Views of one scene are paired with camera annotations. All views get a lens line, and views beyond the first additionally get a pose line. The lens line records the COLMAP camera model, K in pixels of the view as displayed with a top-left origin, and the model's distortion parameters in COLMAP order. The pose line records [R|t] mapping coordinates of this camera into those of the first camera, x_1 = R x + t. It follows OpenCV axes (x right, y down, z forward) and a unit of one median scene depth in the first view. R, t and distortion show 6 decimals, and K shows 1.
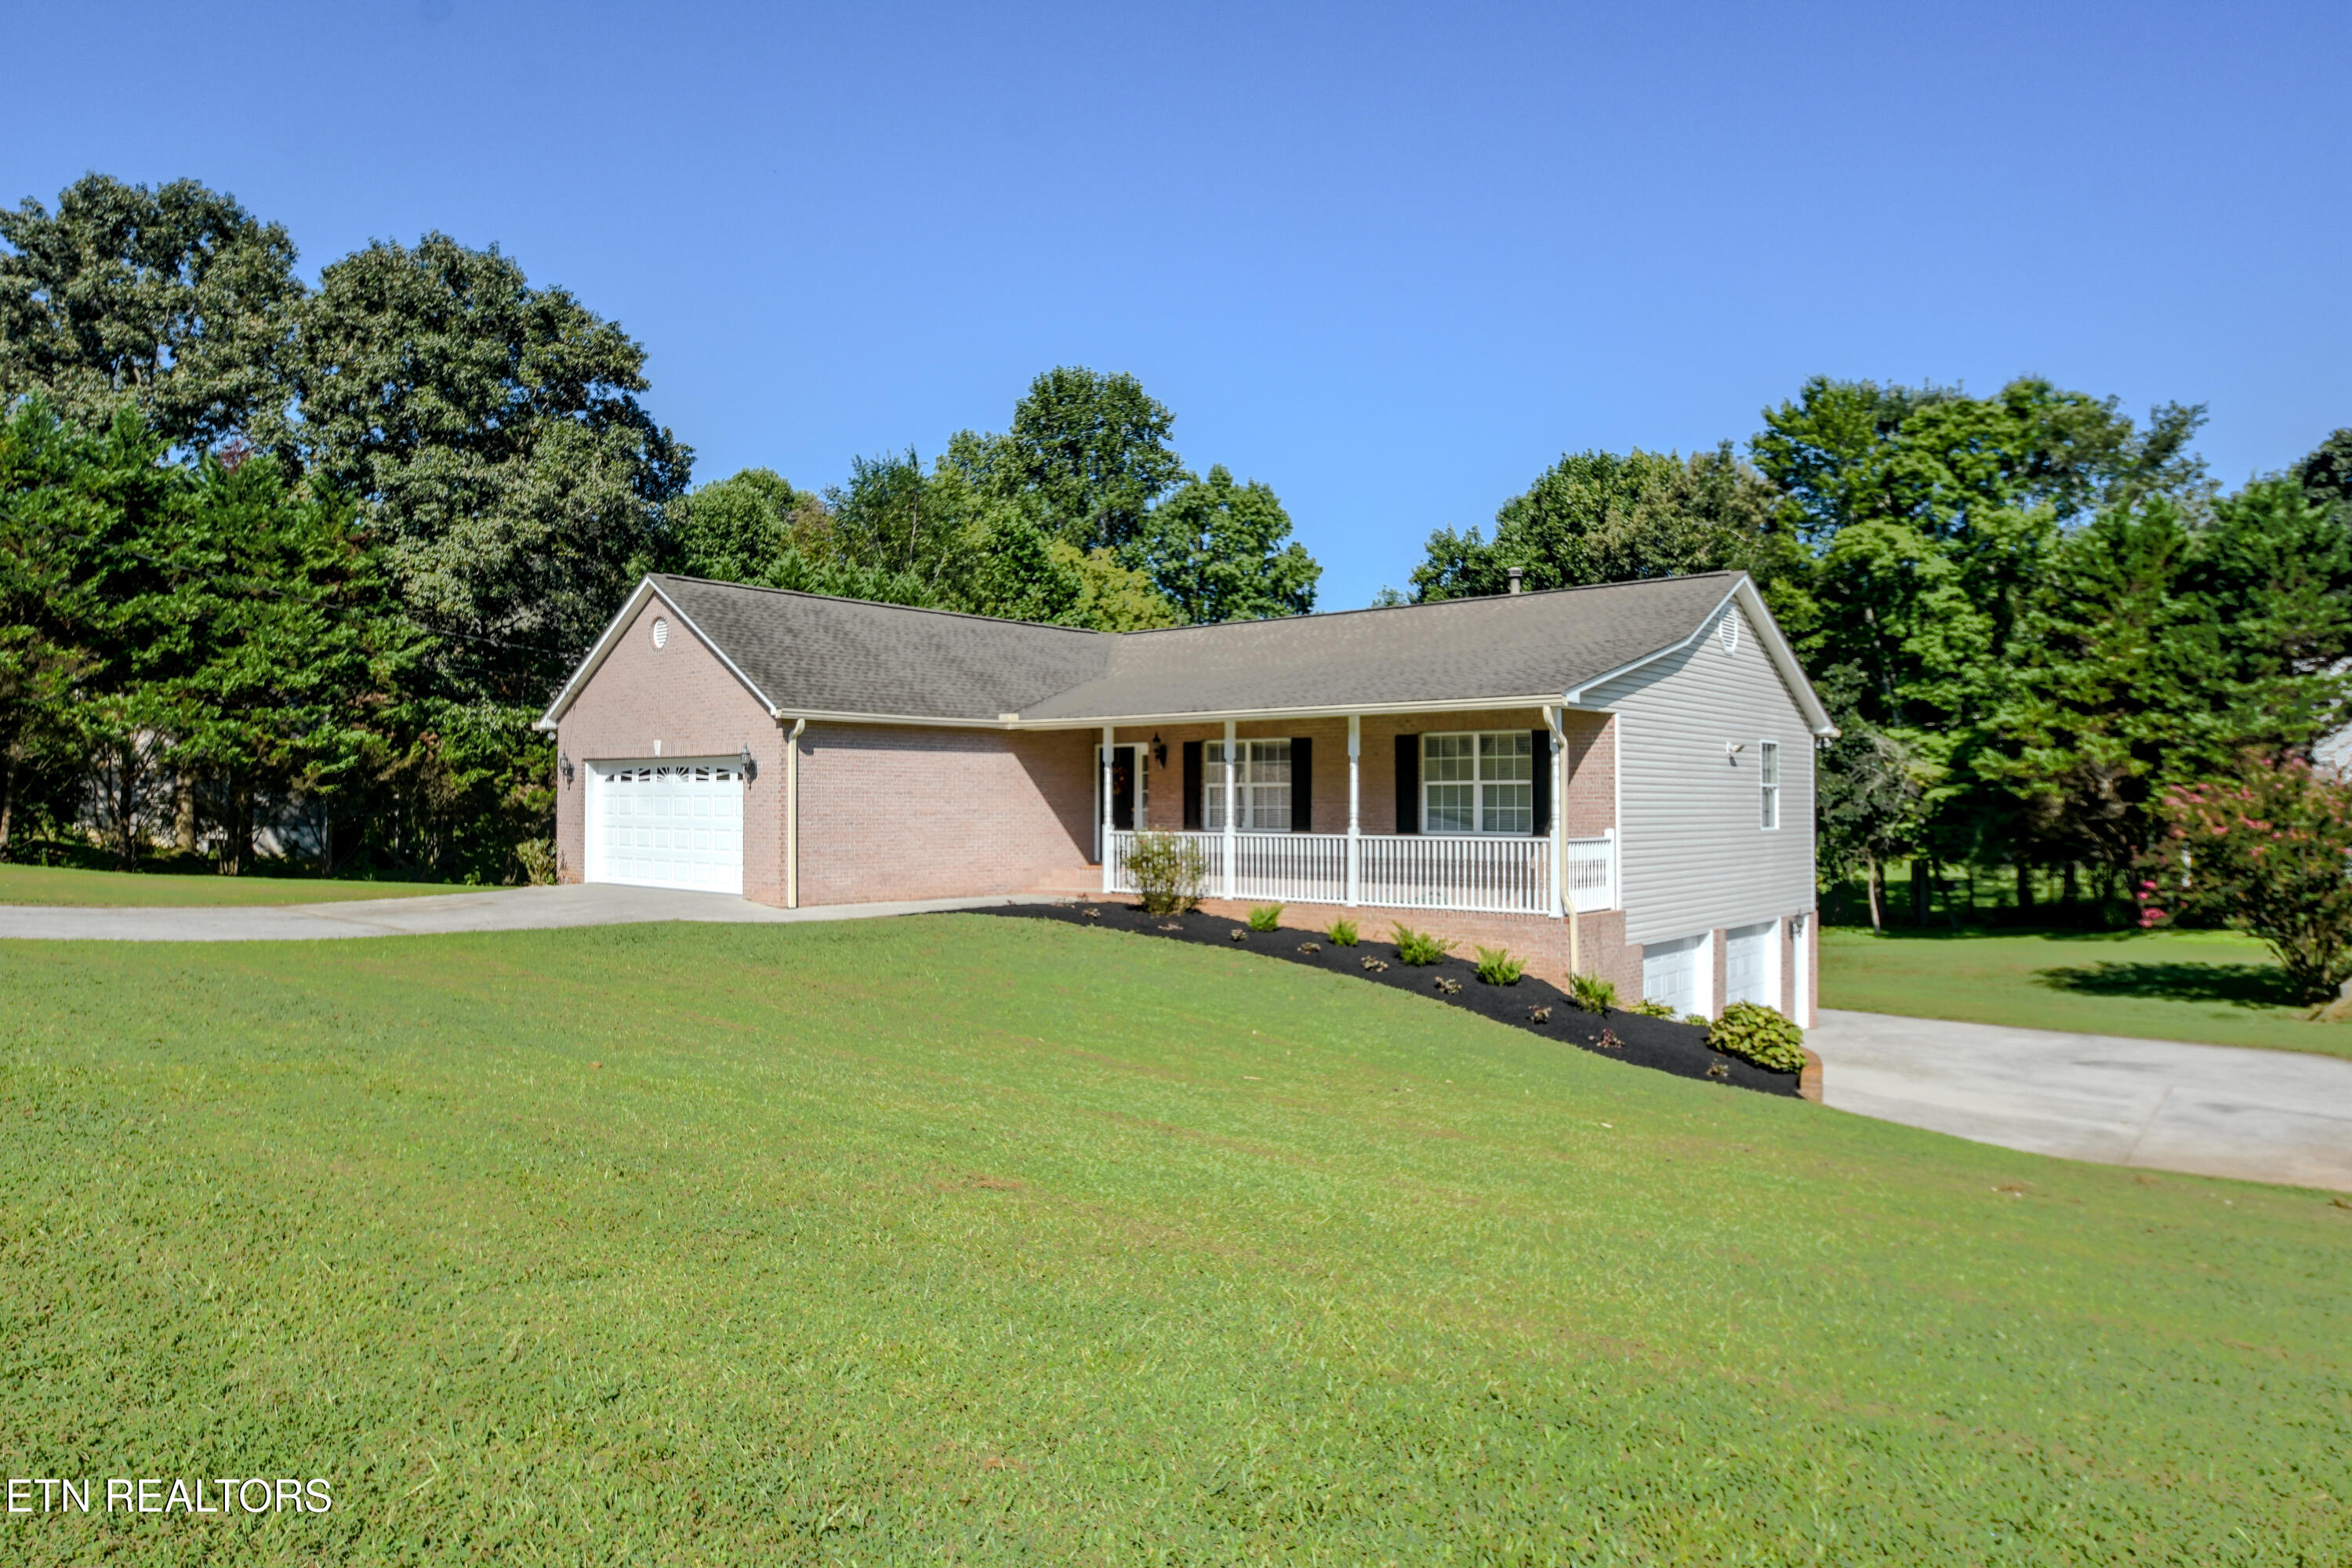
lens RADIAL K [[1451.0, 0, 1172.1], [0, 1451.0, 796.0], [0, 0, 1]] dist [-0.035064, 0.000413]
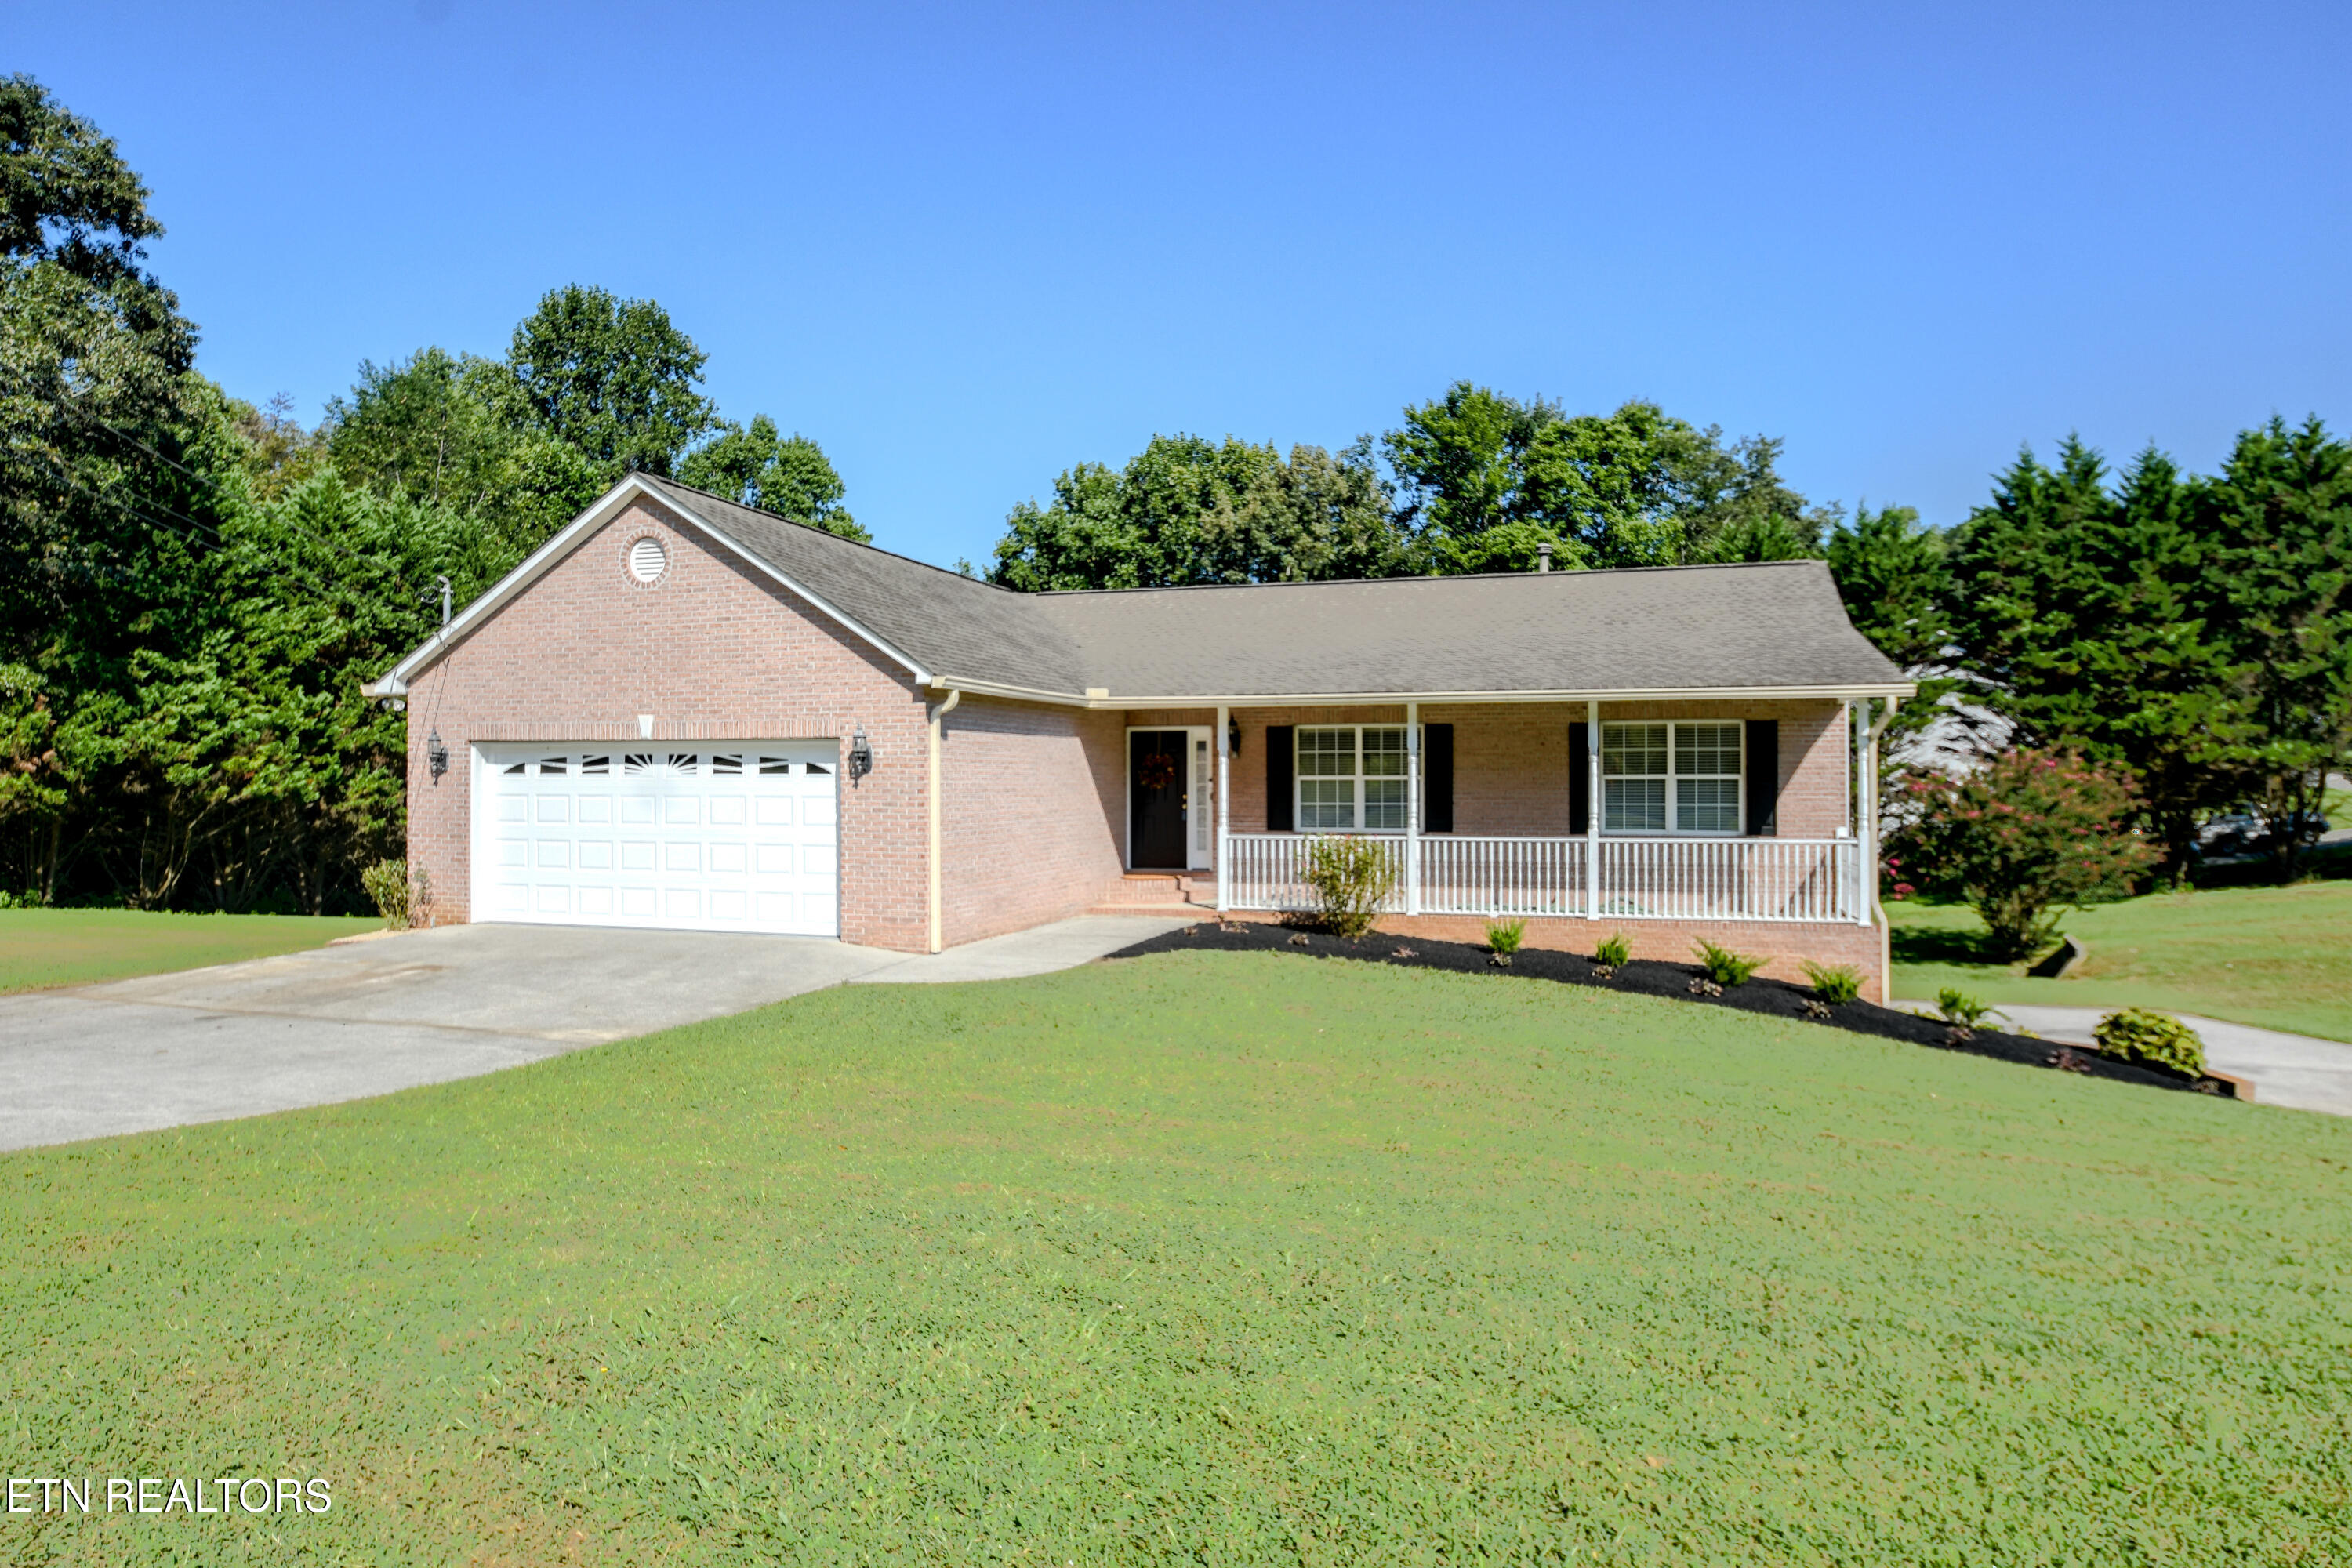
lens RADIAL K [[1451.0, 0, 1169.8], [0, 1451.0, 783.9], [0, 0, 1]] dist [-0.035064, 0.000413]
pose [[0.916668, -0.003268, 0.399635, -0.211367], [0.000600, 0.999977, 0.006800, -0.005440], [-0.399648, -0.005994, 0.916649, 0.139433]]
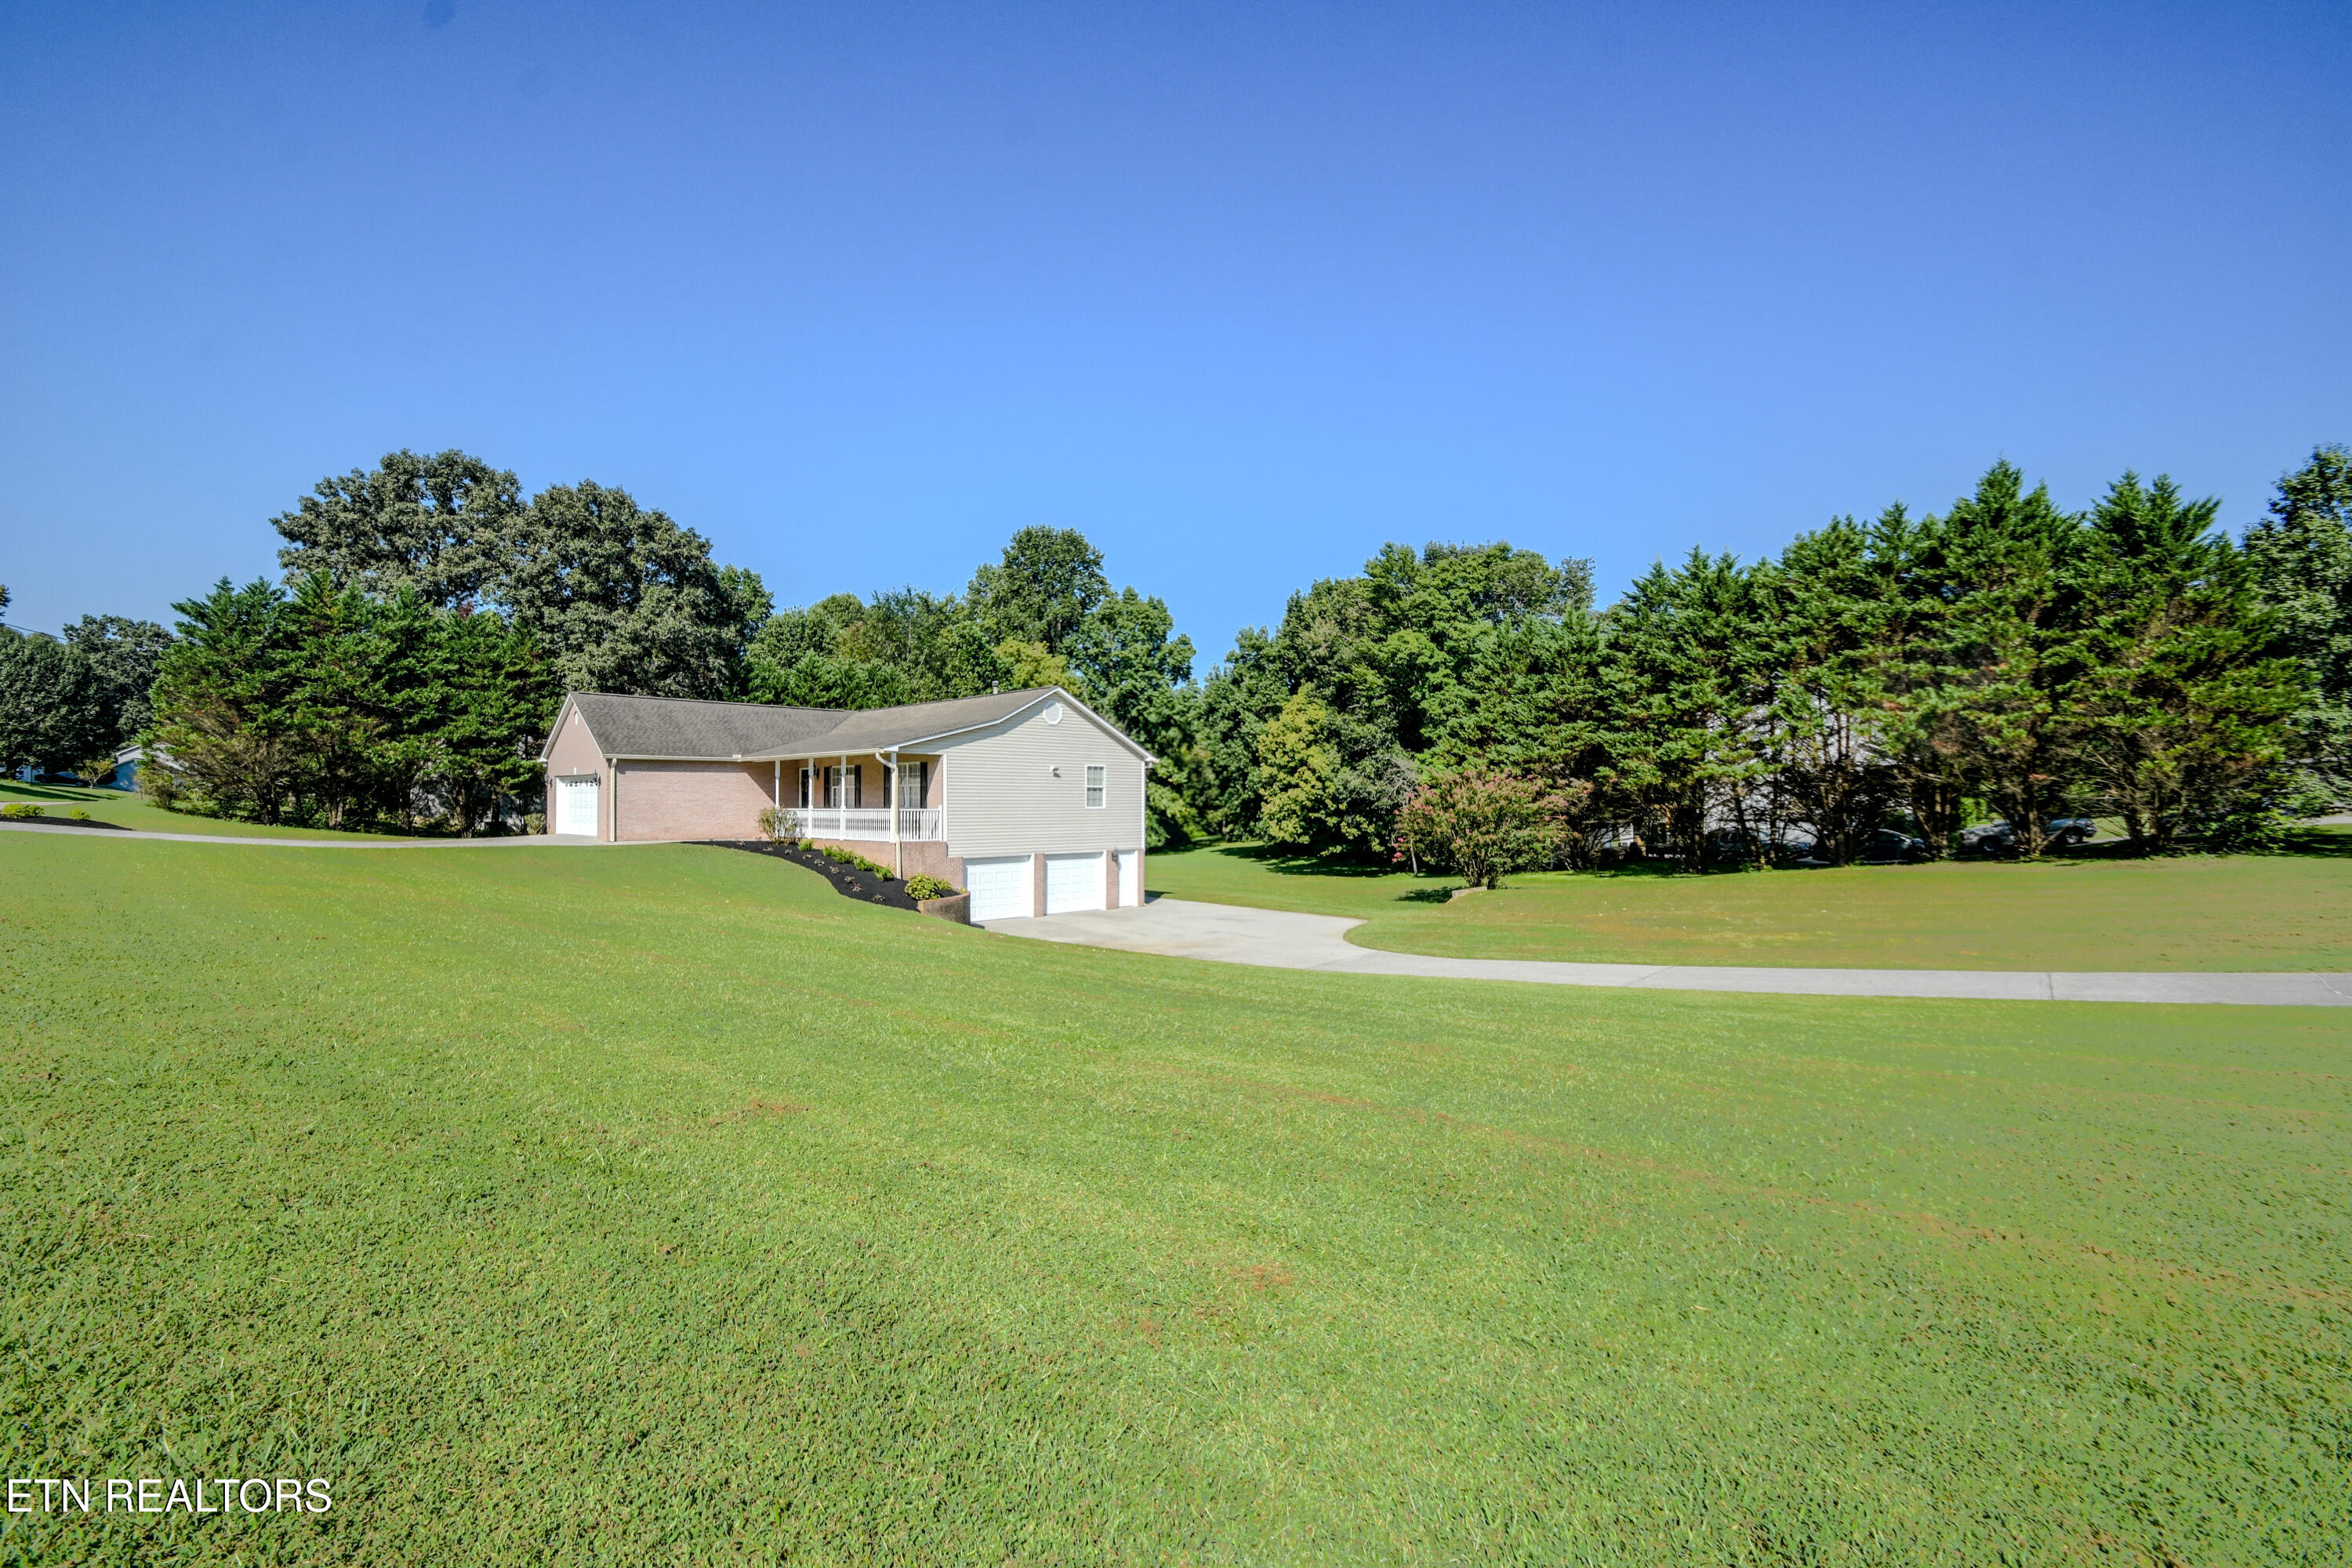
lens RADIAL K [[1033.3, 0, 1164.3], [0, 1033.3, 794.9], [0, 0, 1]] dist [0.002069, -0.008856]
pose [[0.997040, -0.001992, -0.076863, 0.343921], [0.001700, 0.999991, -0.003868, 0.005835], [0.076870, 0.003726, 0.997034, -0.258378]]
